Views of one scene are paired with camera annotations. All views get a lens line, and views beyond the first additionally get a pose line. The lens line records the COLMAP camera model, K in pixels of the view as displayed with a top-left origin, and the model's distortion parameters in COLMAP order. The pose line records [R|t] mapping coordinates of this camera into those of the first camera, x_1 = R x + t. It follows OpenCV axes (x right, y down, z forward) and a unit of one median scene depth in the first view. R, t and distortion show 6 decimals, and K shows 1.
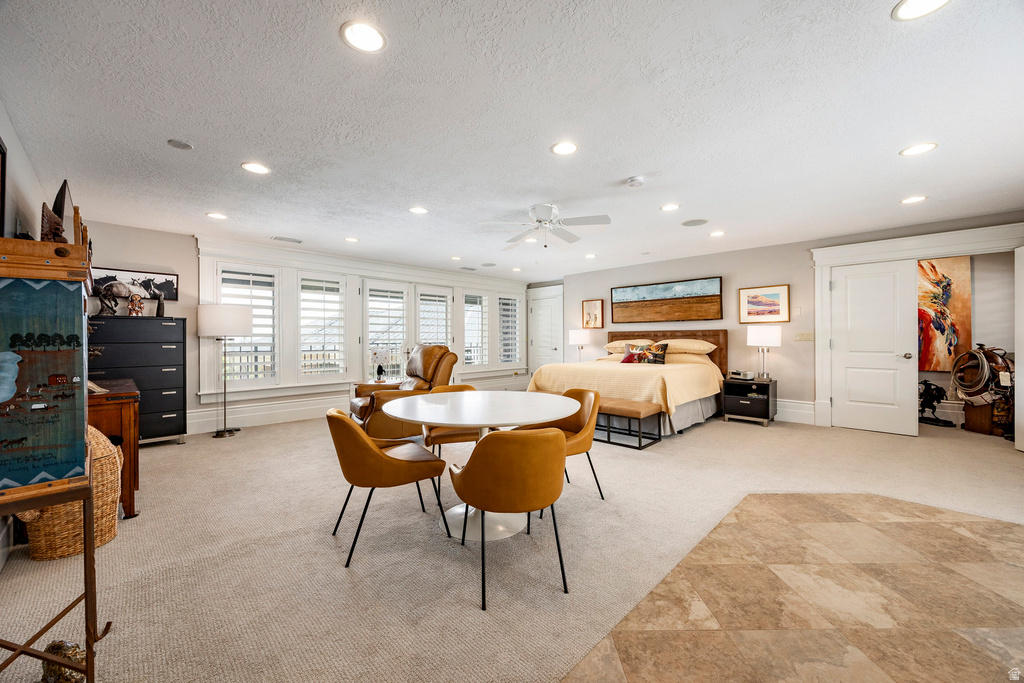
lens RADIAL K [[397.8, 0, 512.4], [0, 397.8, 336.9], [0, 0, 1]] dist [-0.001101, -0.001128]
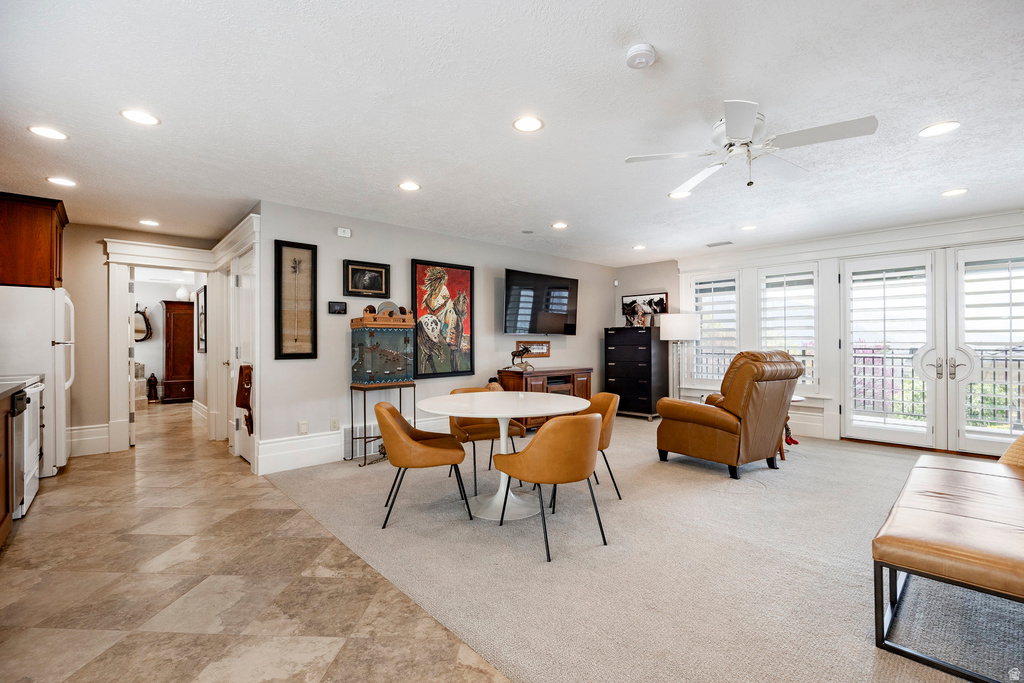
lens RADIAL K [[445.6, 0, 515.5], [0, 445.6, 342.0], [0, 0, 1]] dist [-0.019516, 0.000104]
pose [[-0.043501, 0.001303, -0.999053, 0.561599], [0.007082, 0.999974, 0.000996, -0.001202], [0.999028, -0.007032, -0.043509, 0.519008]]
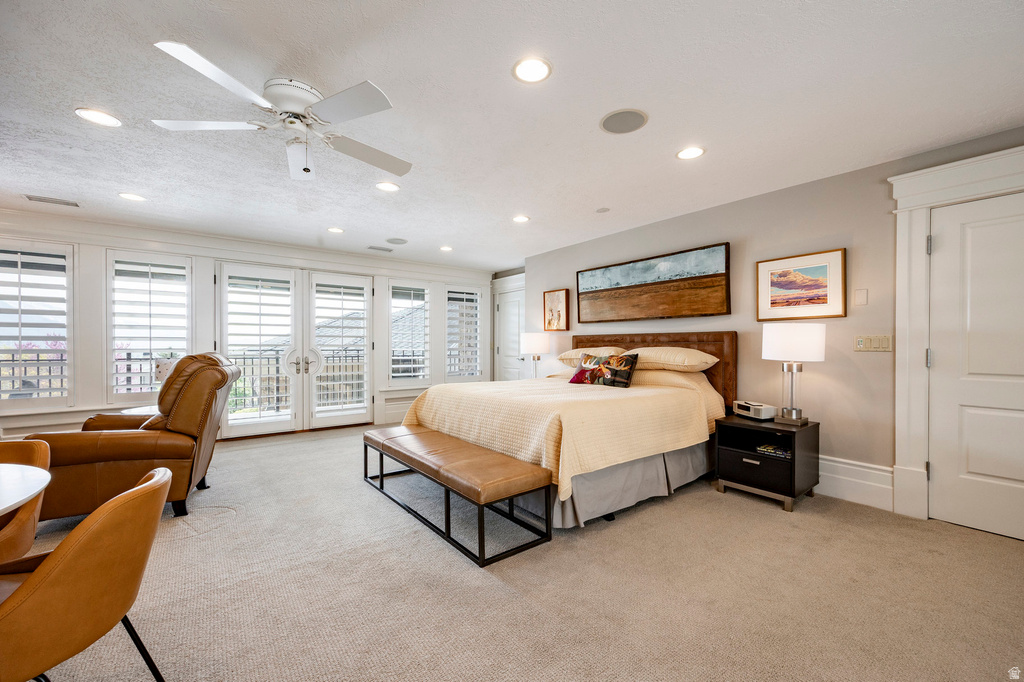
lens RADIAL K [[421.2, 0, 516.8], [0, 421.2, 345.4], [0, 0, 1]] dist [0.011738, -0.001079]
pose [[0.990596, 0.004952, -0.136730, 0.332013], [-0.004091, 0.999970, 0.006583, -0.000254], [0.136759, -0.005961, 0.990586, 0.362017]]
